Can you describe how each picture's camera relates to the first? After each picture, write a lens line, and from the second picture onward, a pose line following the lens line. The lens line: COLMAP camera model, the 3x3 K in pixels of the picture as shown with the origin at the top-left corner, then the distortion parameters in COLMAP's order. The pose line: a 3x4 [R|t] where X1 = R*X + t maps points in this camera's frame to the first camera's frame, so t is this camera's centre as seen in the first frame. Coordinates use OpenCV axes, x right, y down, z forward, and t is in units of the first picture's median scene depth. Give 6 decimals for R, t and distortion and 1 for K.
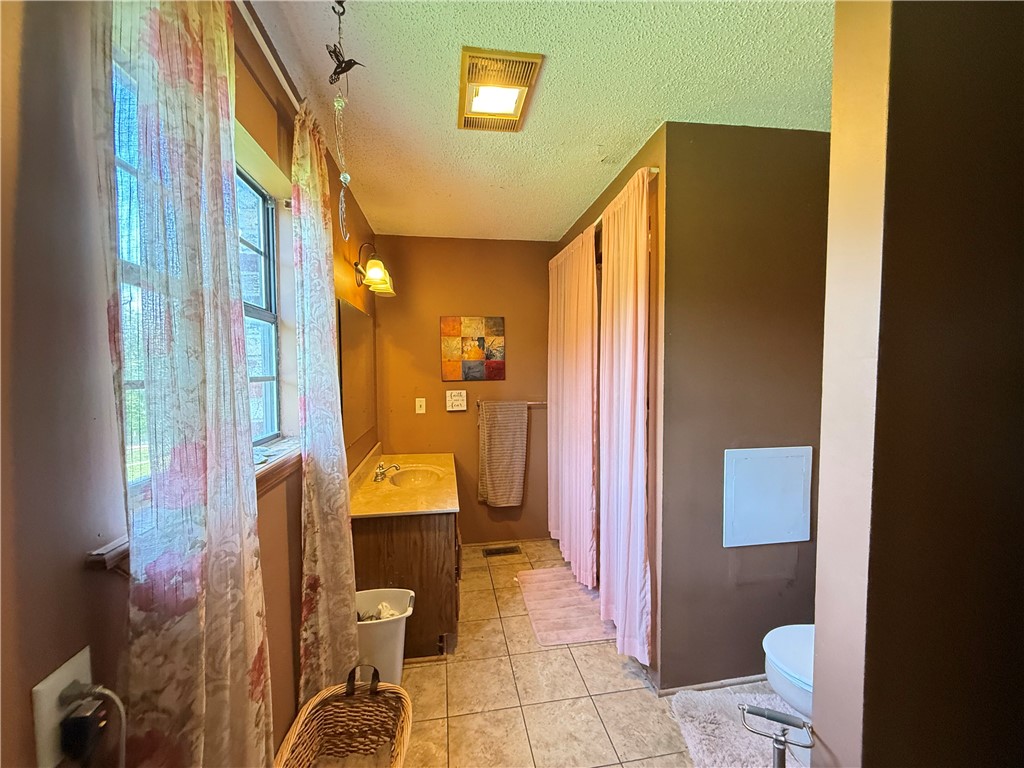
lens RADIAL K [[407.3, 0, 509.3], [0, 407.3, 385.3], [0, 0, 1]] dist [-0.000892, -0.000075]
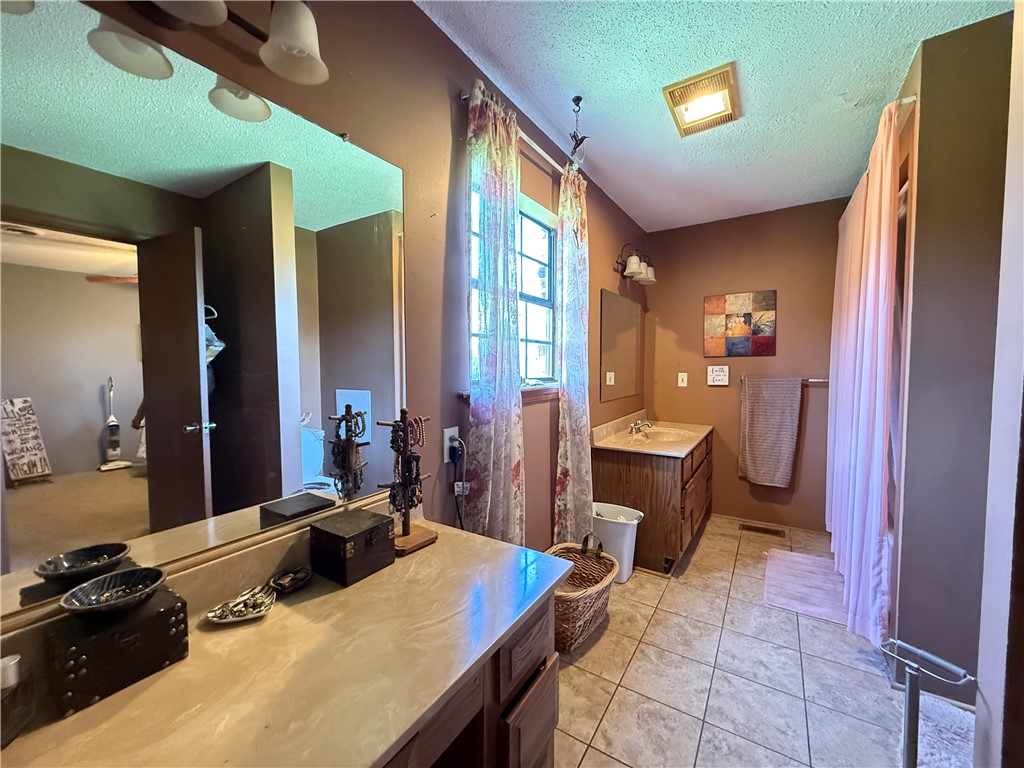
lens RADIAL K [[407.3, 0, 508.0], [0, 407.3, 385.3], [0, 0, 1]] dist [-0.000892, -0.000075]
pose [[0.734564, 0.035806, -0.677594, 0.350994], [-0.030370, 0.999341, 0.019885, 0.110549], [0.677860, 0.005971, 0.735167, -0.258733]]
